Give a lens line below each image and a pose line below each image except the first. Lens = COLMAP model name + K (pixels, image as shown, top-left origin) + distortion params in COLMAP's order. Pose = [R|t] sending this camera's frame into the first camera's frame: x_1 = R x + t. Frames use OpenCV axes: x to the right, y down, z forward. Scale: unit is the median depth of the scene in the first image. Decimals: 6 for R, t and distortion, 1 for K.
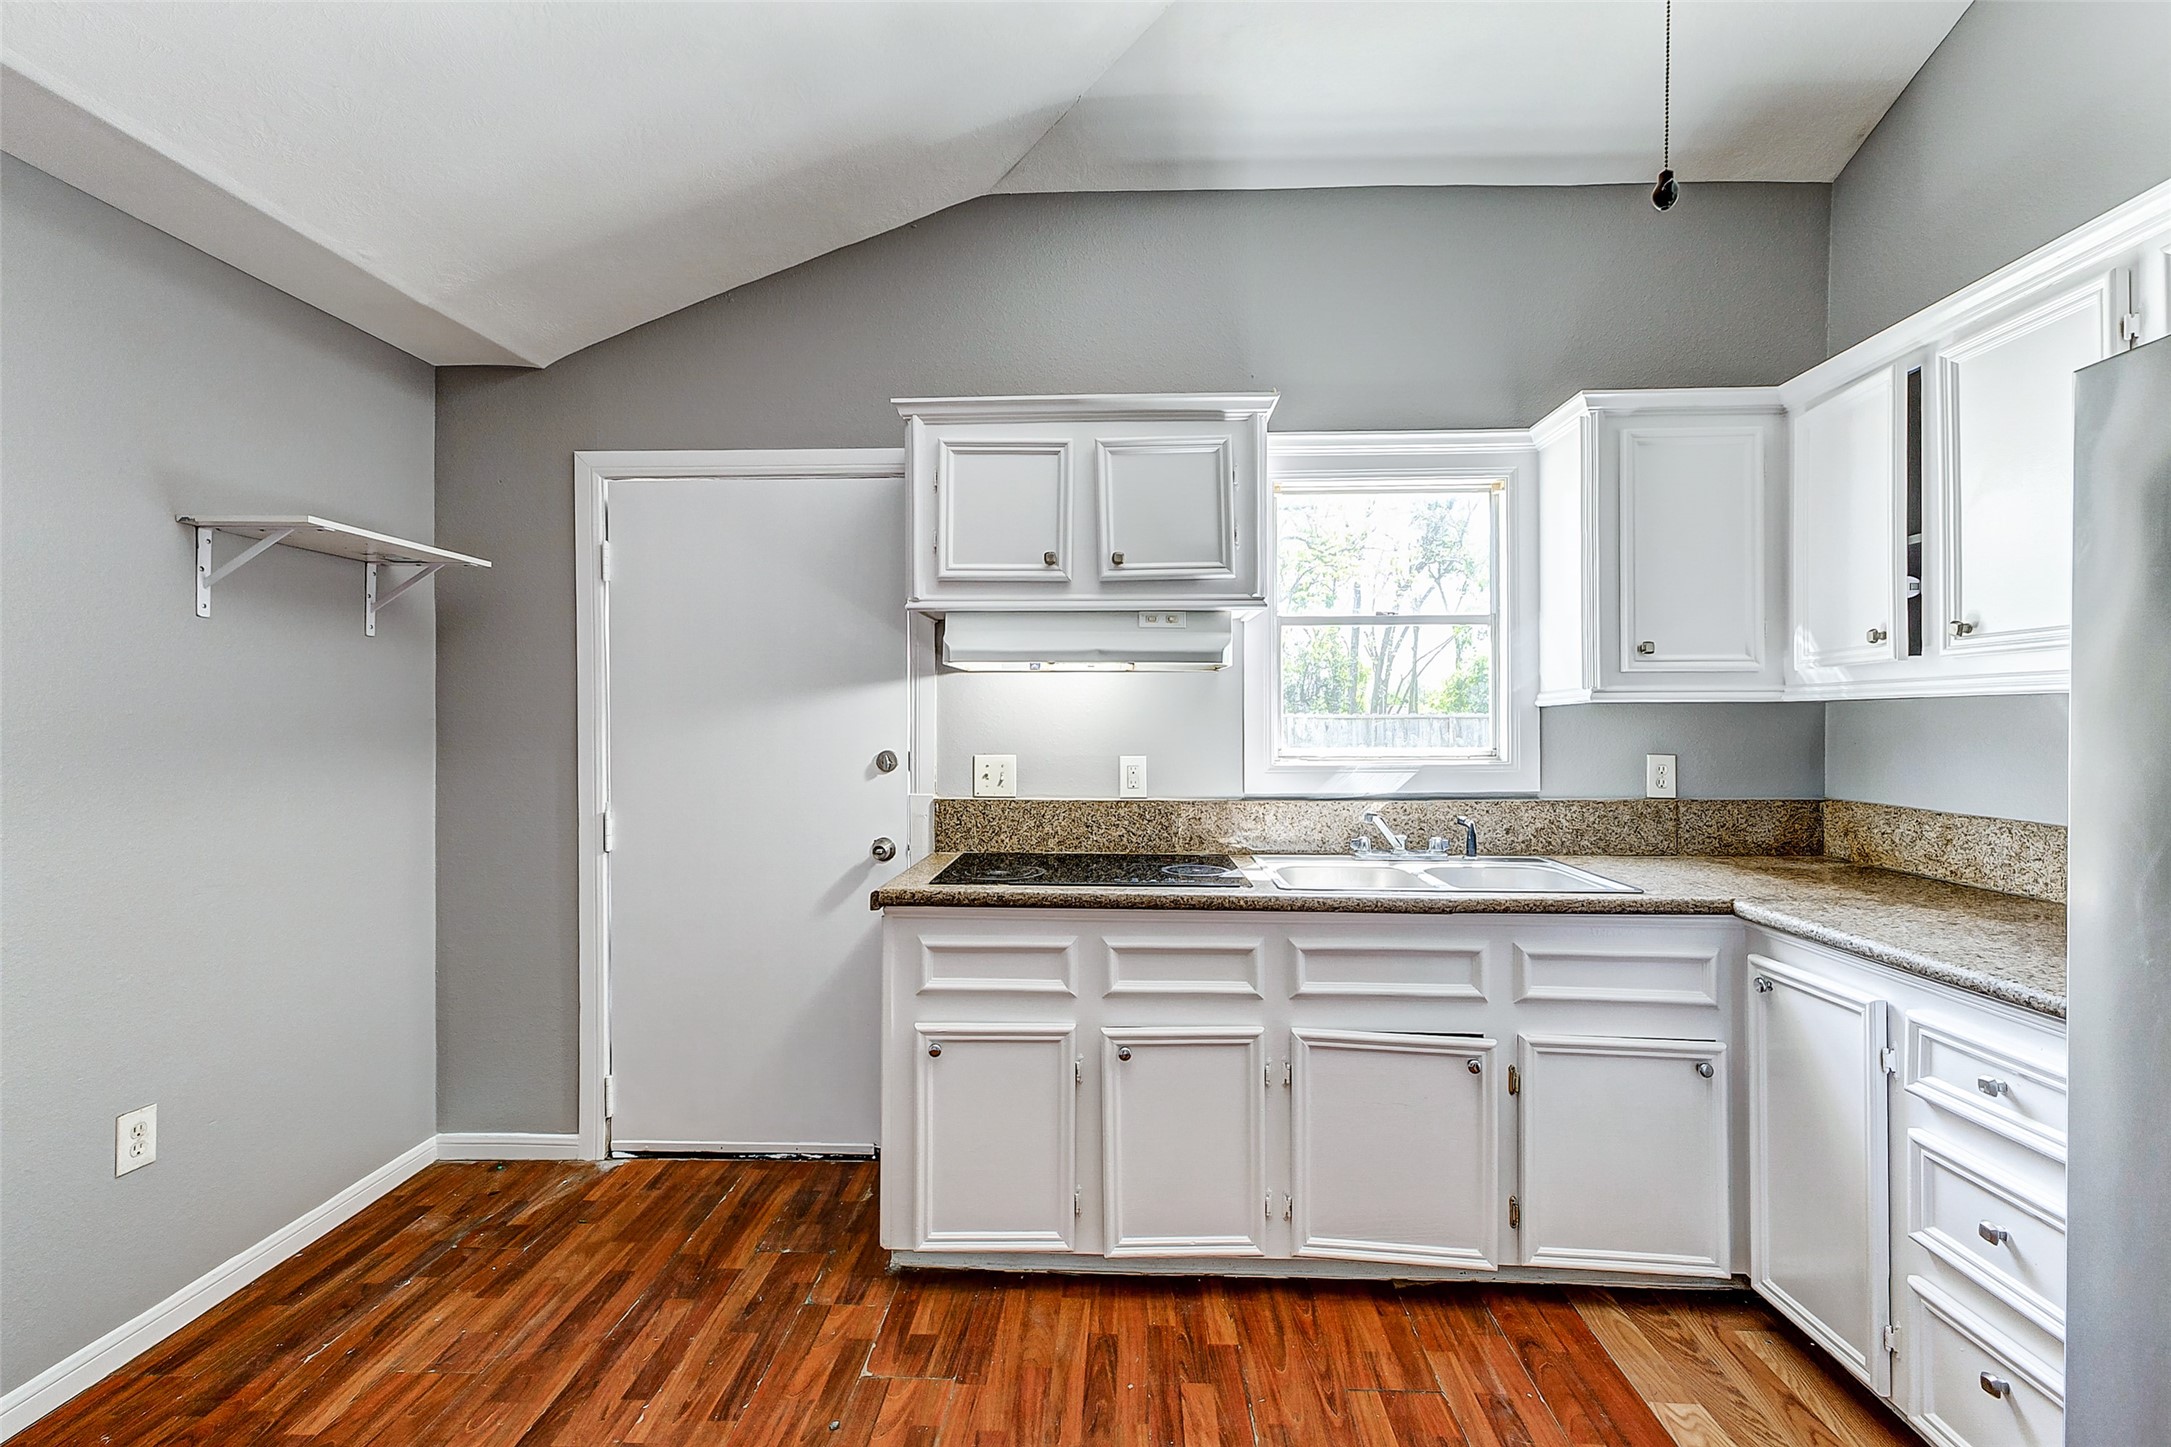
lens RADIAL K [[967.9, 0, 1085.5], [0, 967.9, 723.5], [0, 0, 1]] dist [0.005801, 0.000105]
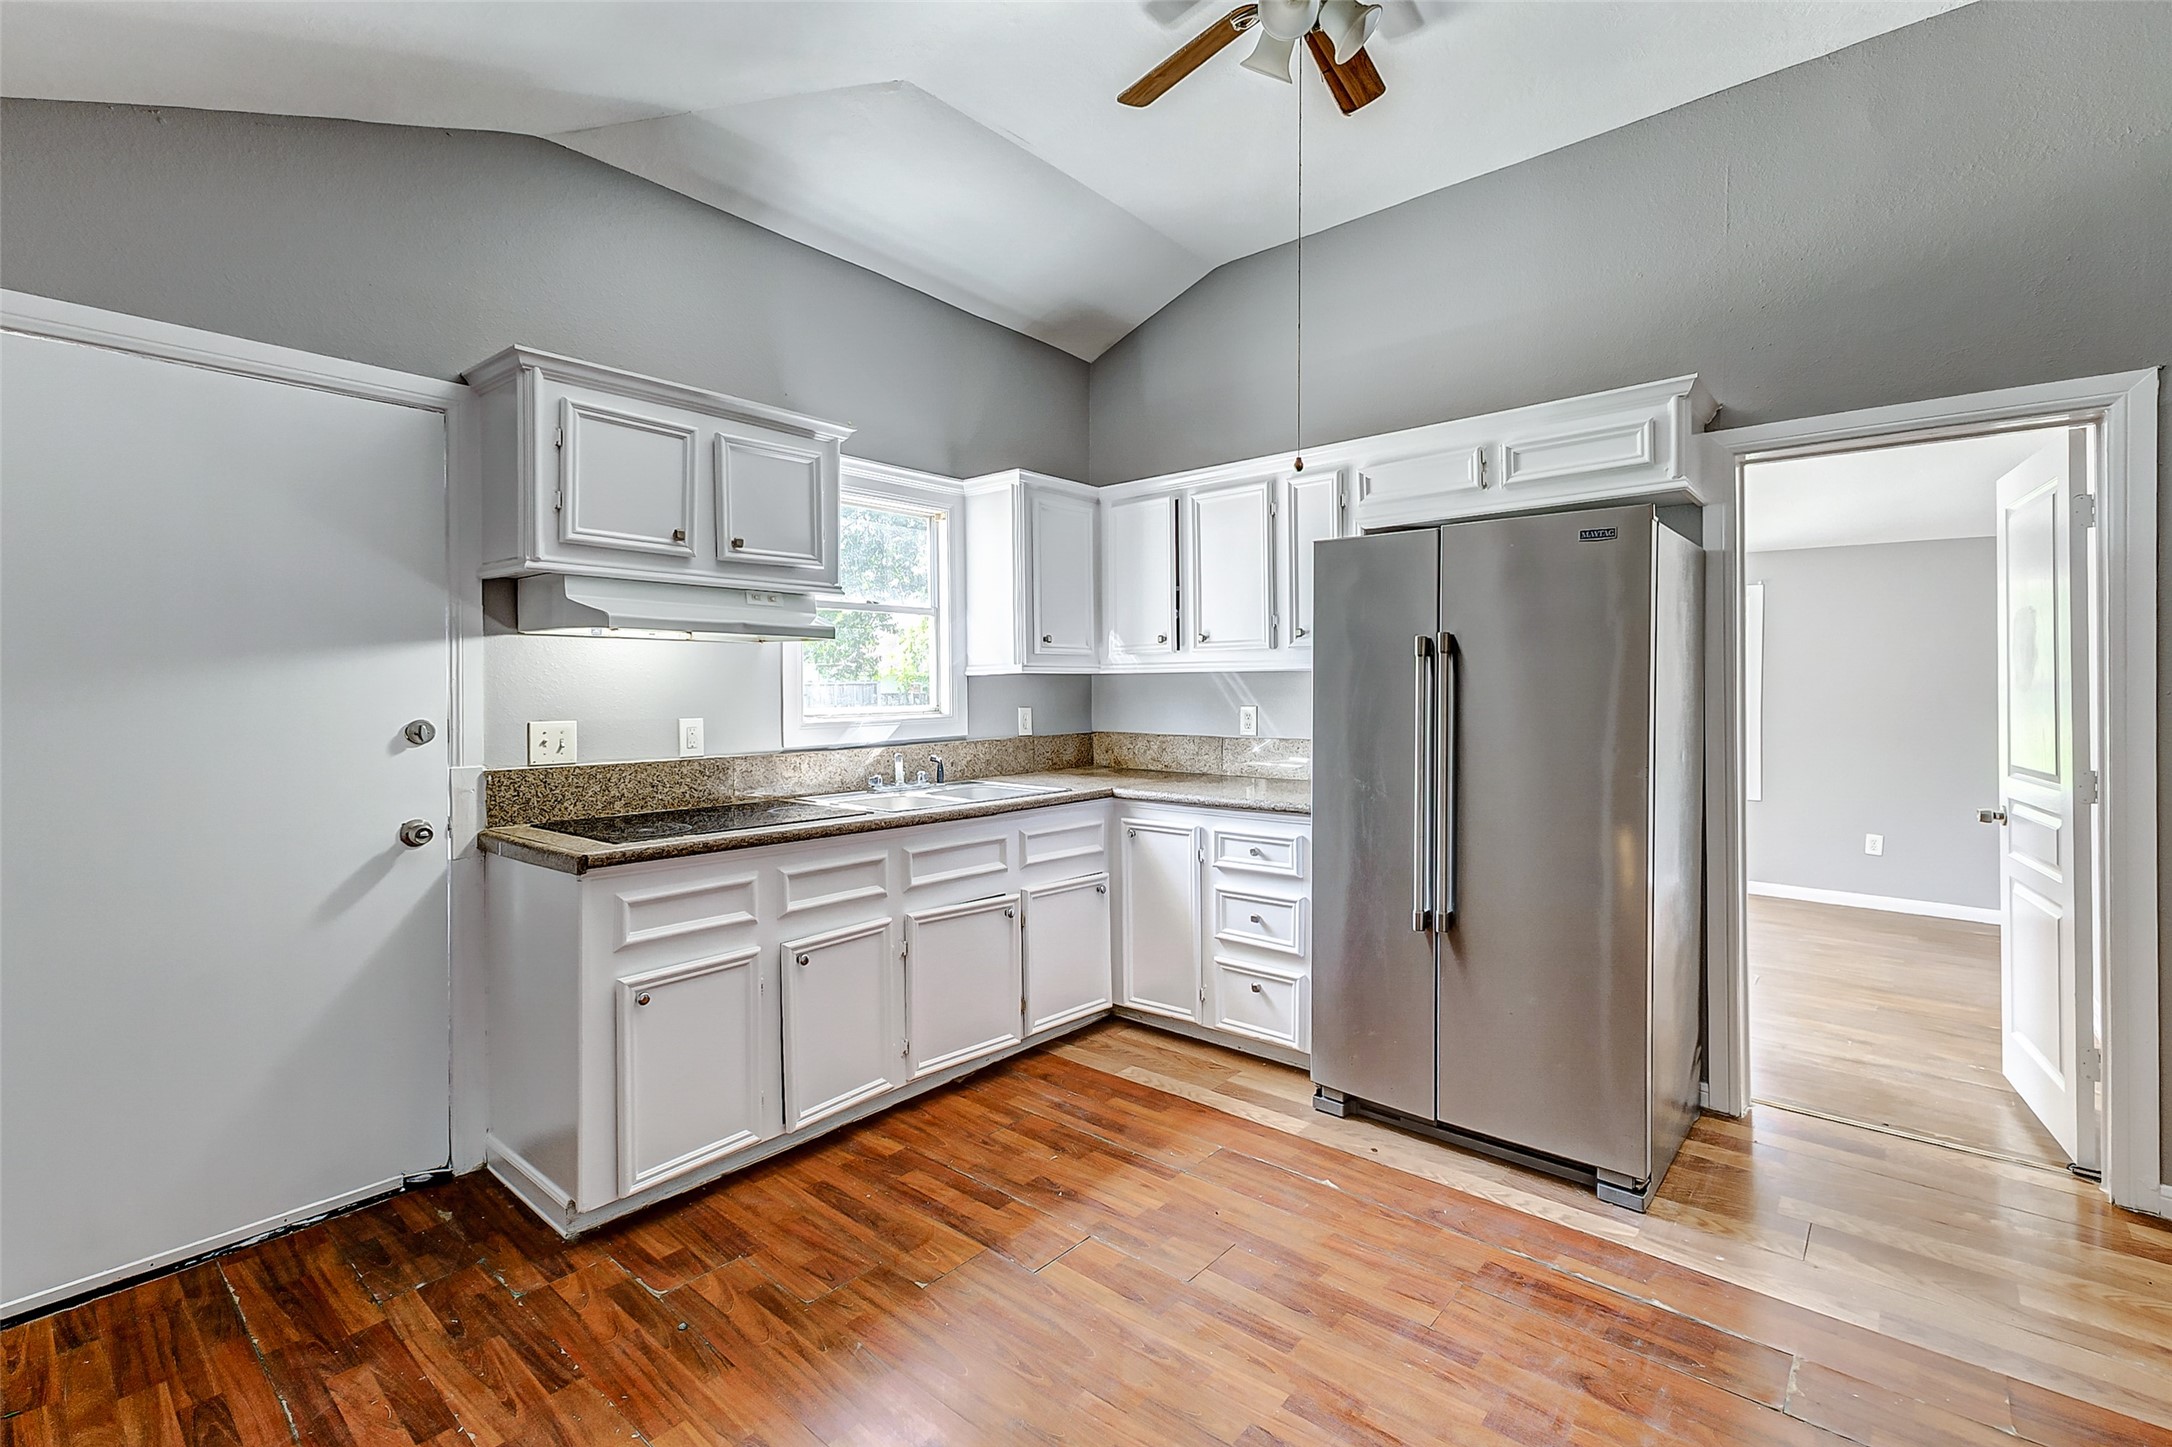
lens RADIAL K [[938.0, 0, 1128.6], [0, 938.0, 695.6], [0, 0, 1]] dist [0.002022, -0.000192]
pose [[0.605172, -0.009461, 0.796039, -0.563860], [0.005824, 0.999955, 0.007457, 0.003655], [-0.796073, 0.000123, 0.605200, -0.030427]]
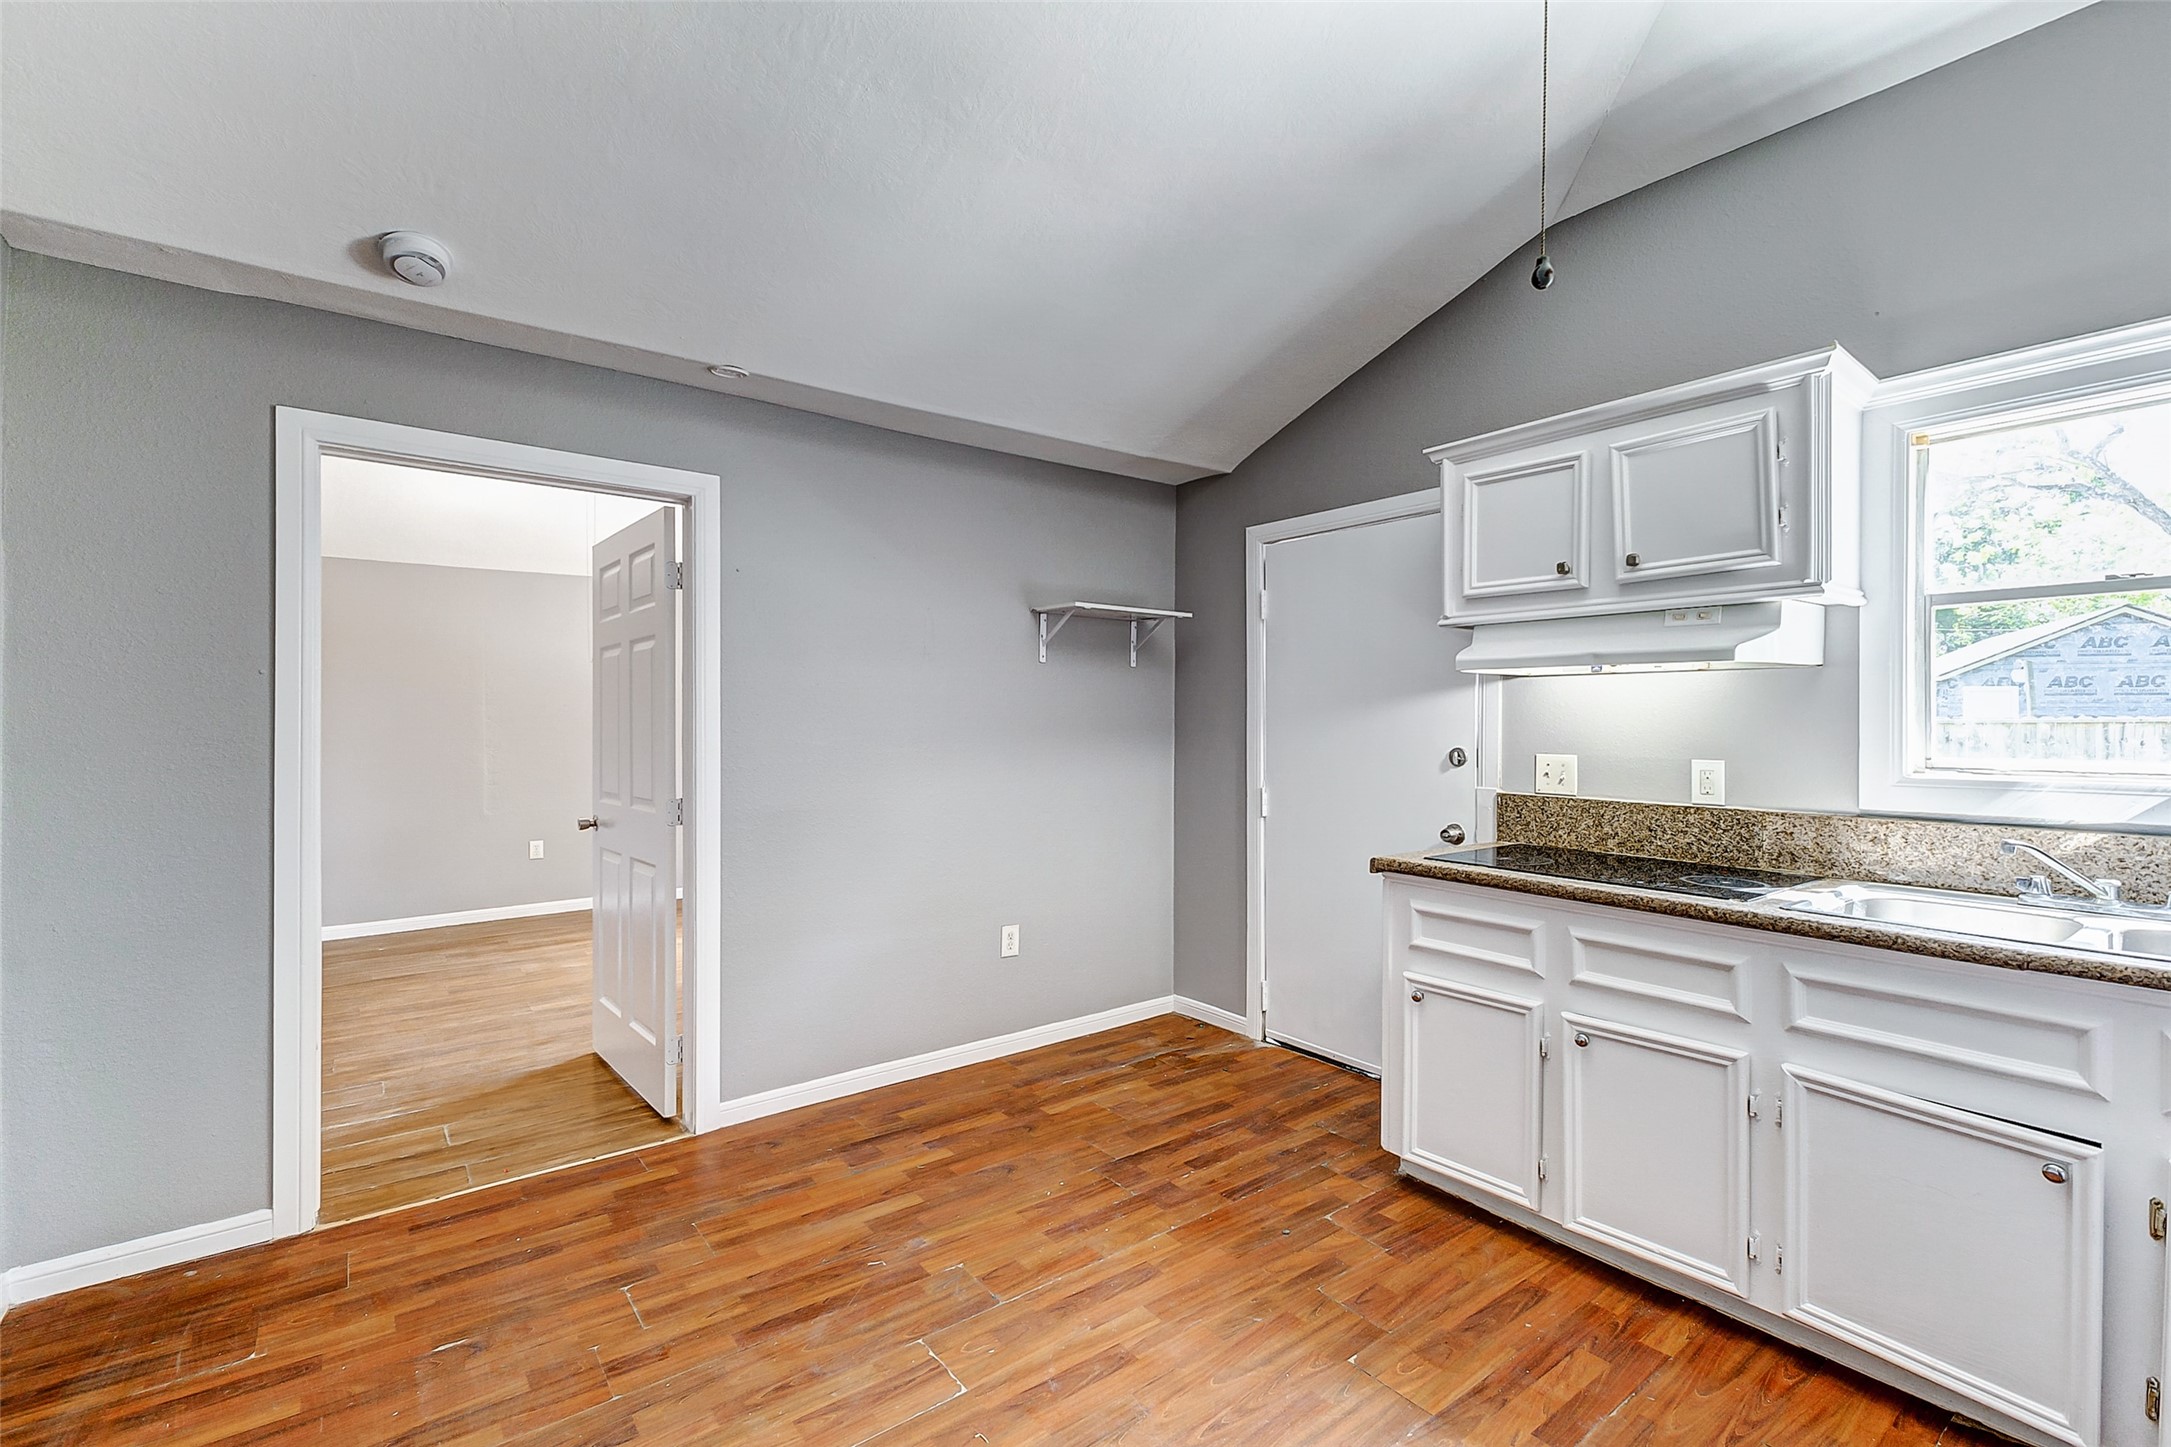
lens RADIAL K [[944.8, 0, 1085.5], [0, 944.8, 723.5], [0, 0, 1]] dist [0.005463, -0.000048]
pose [[0.647329, 0.004907, -0.762195, 0.411447], [-0.006381, 0.999979, 0.001018, 0.001160], [0.762184, 0.004205, 0.647347, -0.063767]]
